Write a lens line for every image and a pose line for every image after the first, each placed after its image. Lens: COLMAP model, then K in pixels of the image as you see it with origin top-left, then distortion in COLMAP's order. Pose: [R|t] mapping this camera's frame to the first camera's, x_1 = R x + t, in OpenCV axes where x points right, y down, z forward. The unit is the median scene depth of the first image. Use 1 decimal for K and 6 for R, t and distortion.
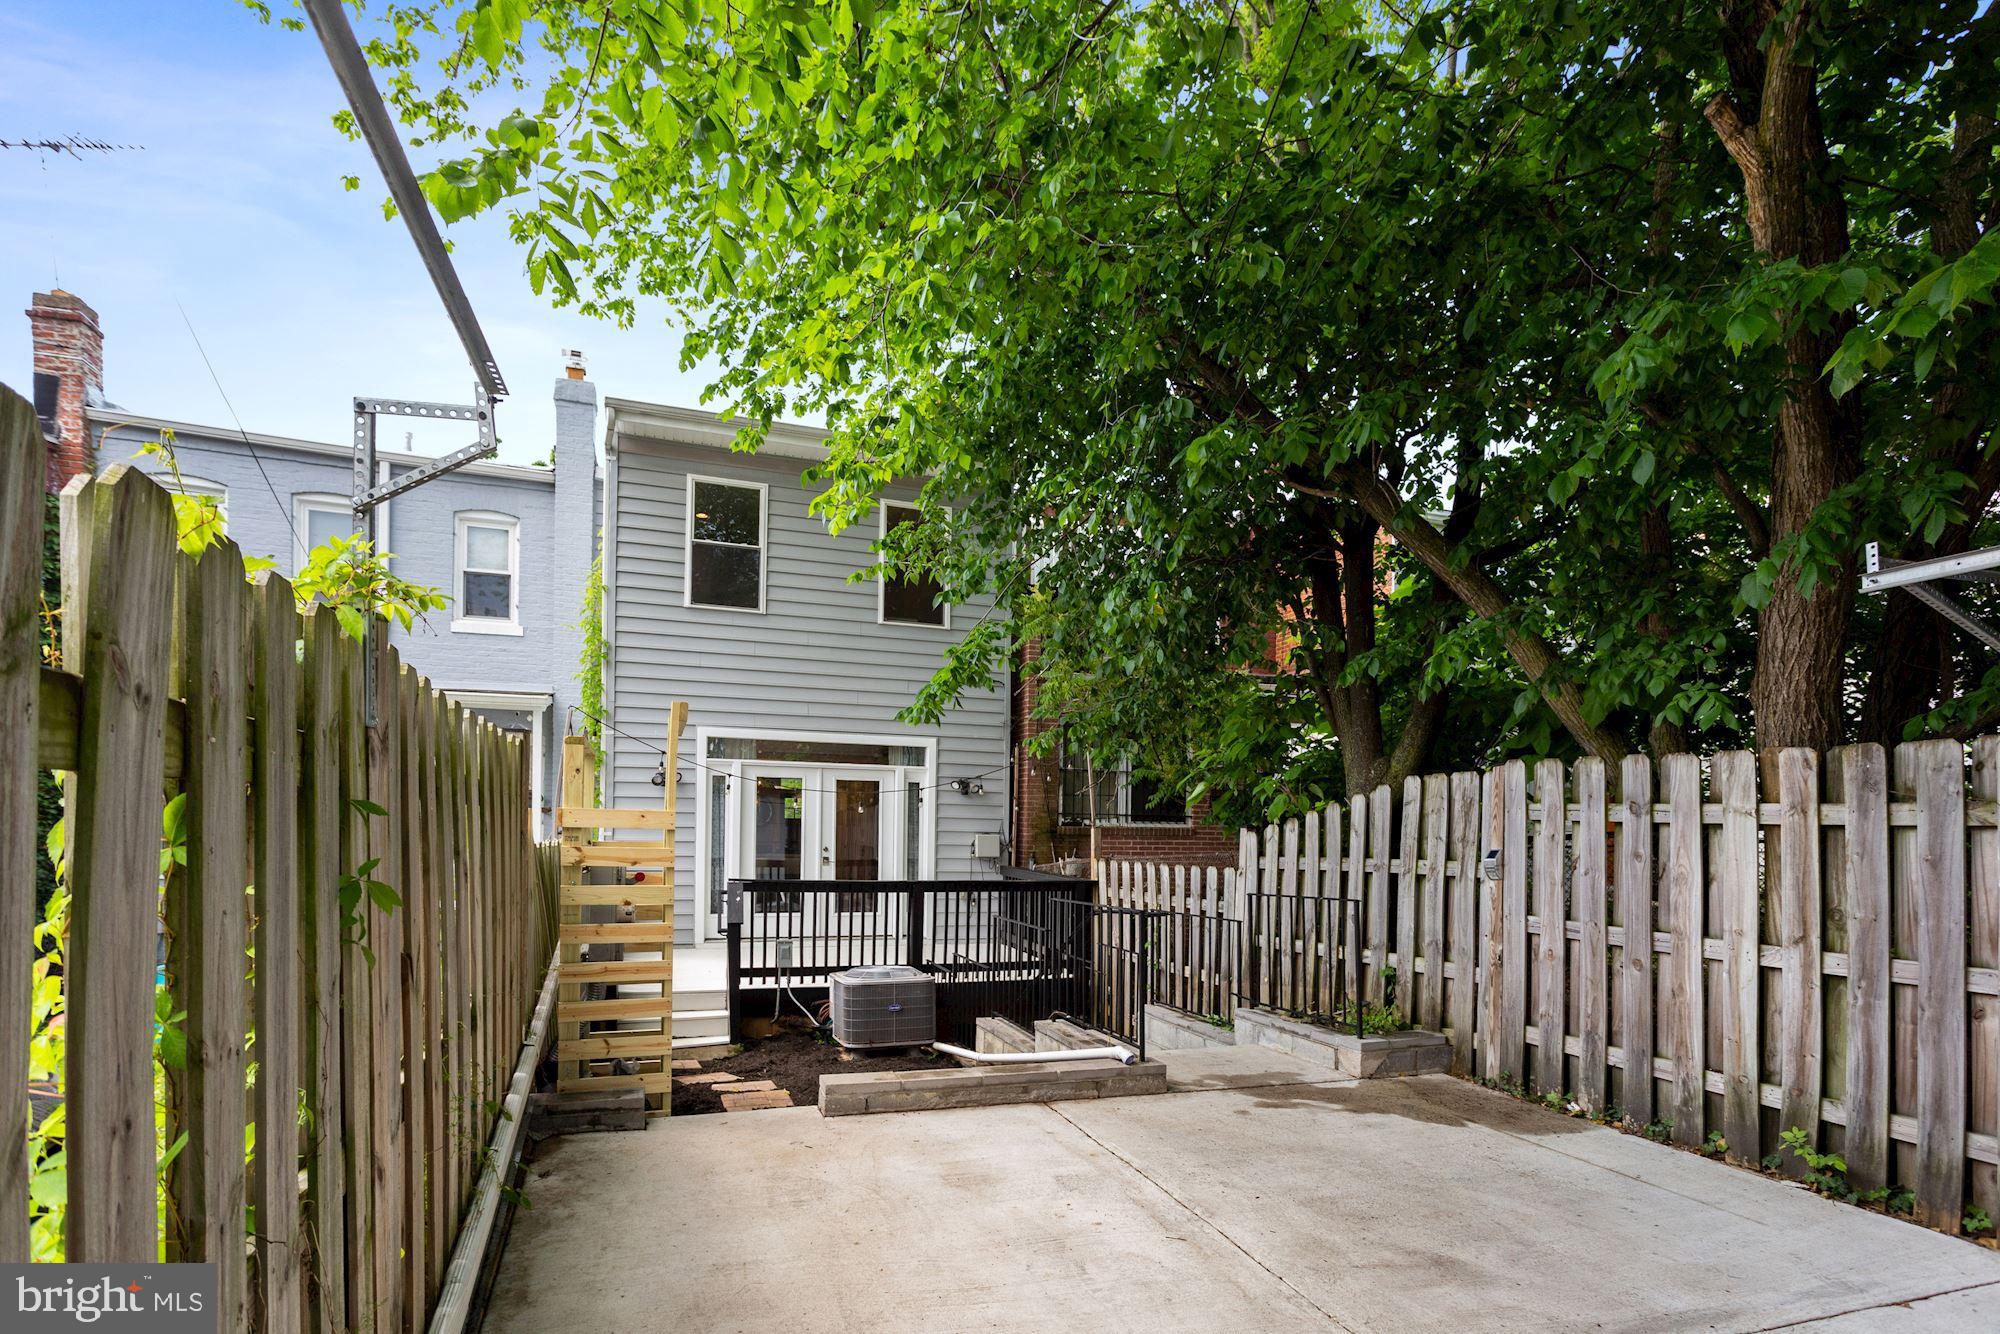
lens RADIAL K [[1016.6, 0, 1004.4], [0, 1016.6, 817.2], [0, 0, 1]] dist [0.000815, 0.000071]
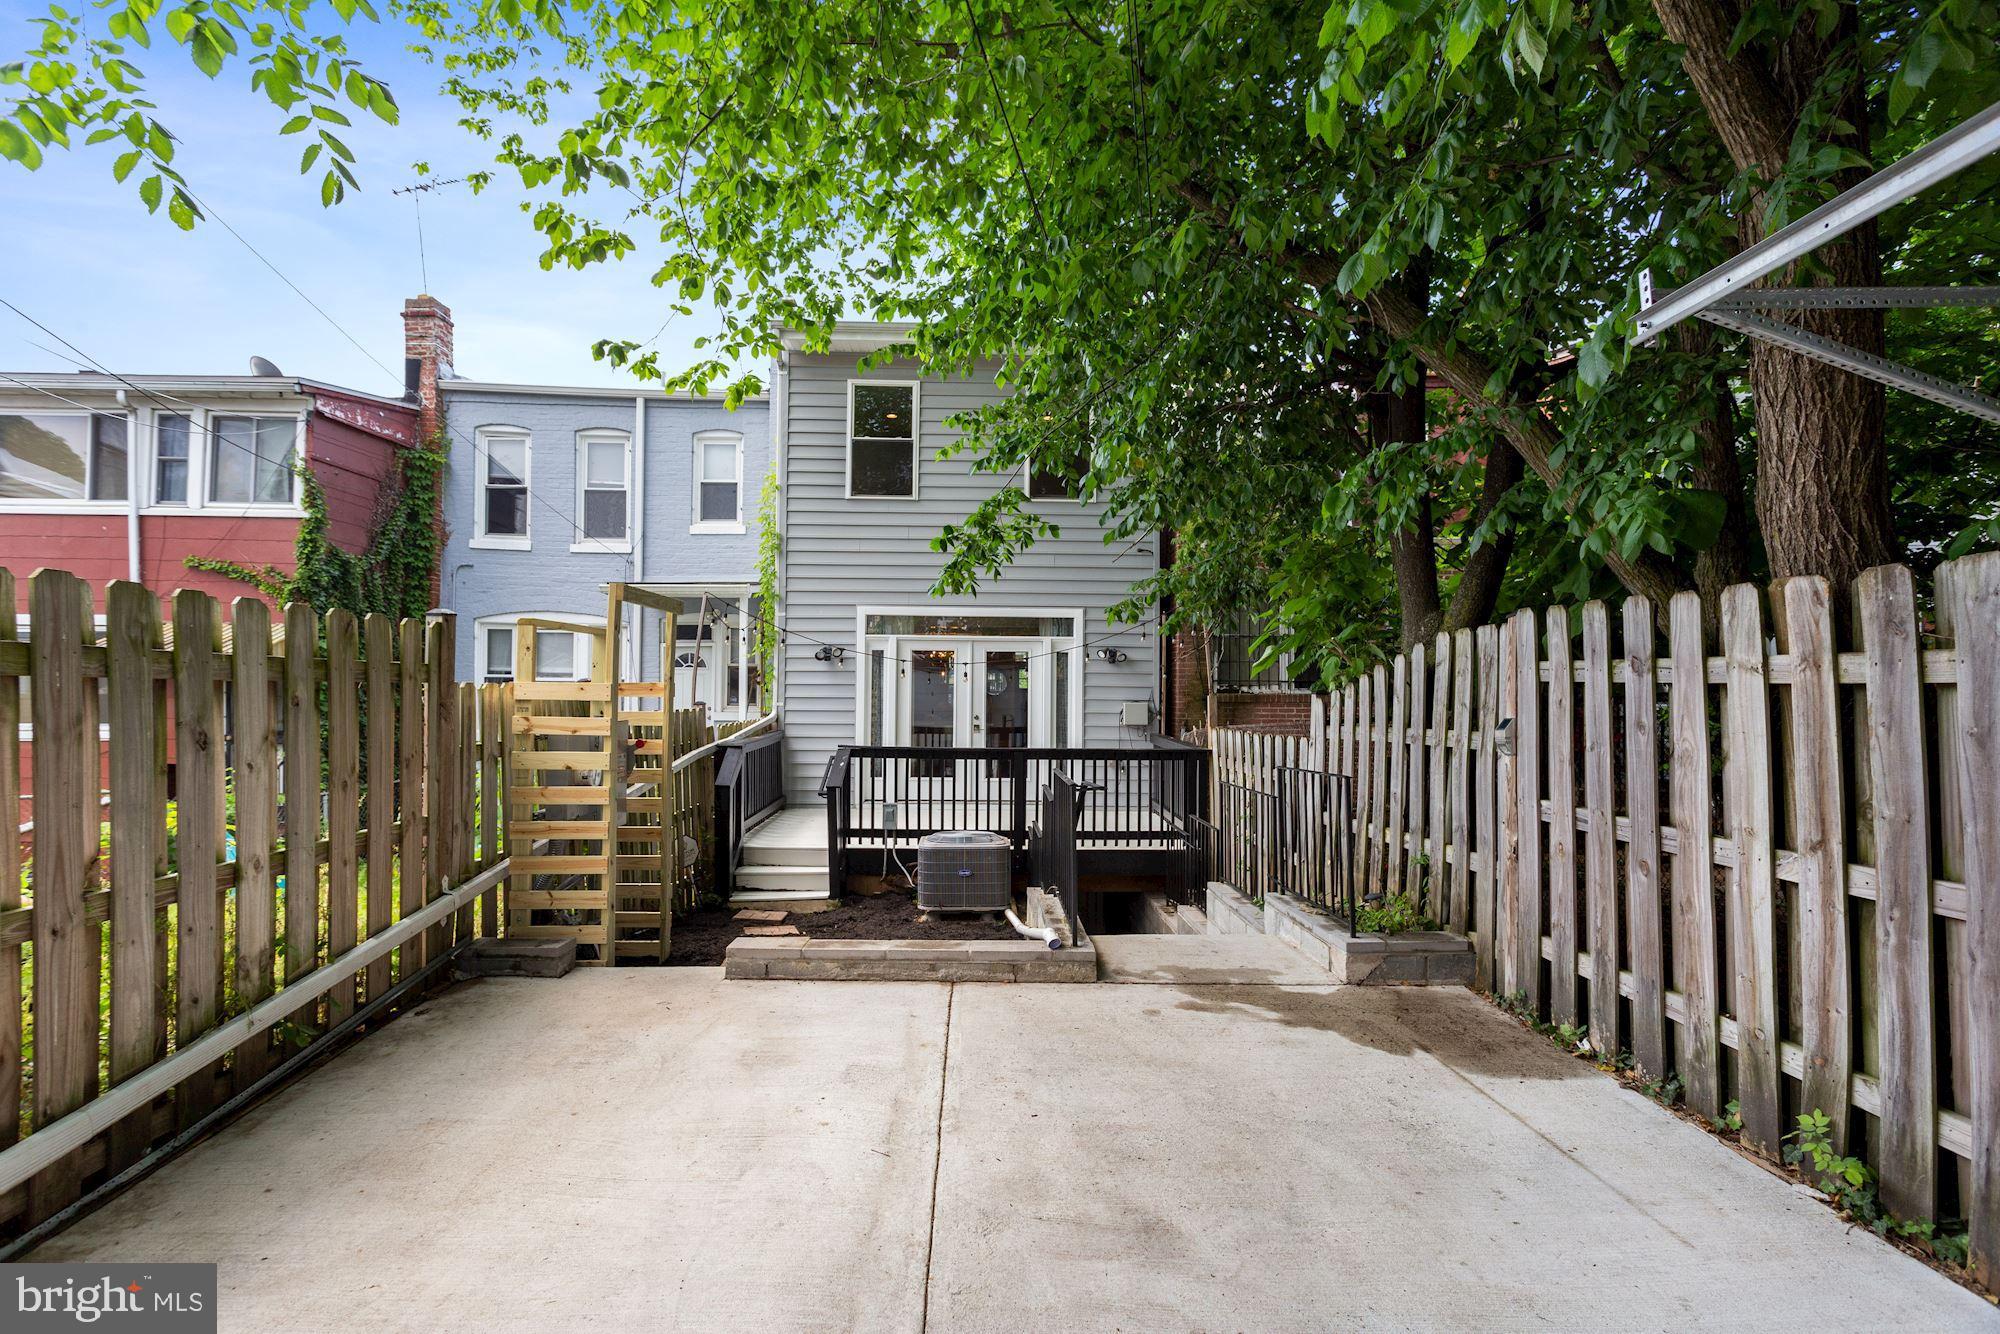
lens RADIAL K [[953.4, 0, 1008.1], [0, 953.4, 666.0], [0, 0, 1]] dist [0.000307, -0.000140]
pose [[0.950434, -0.018183, -0.310395, 0.320837], [0.011518, 0.999662, -0.023292, 0.002880], [0.310713, 0.018563, 0.950322, 0.132296]]
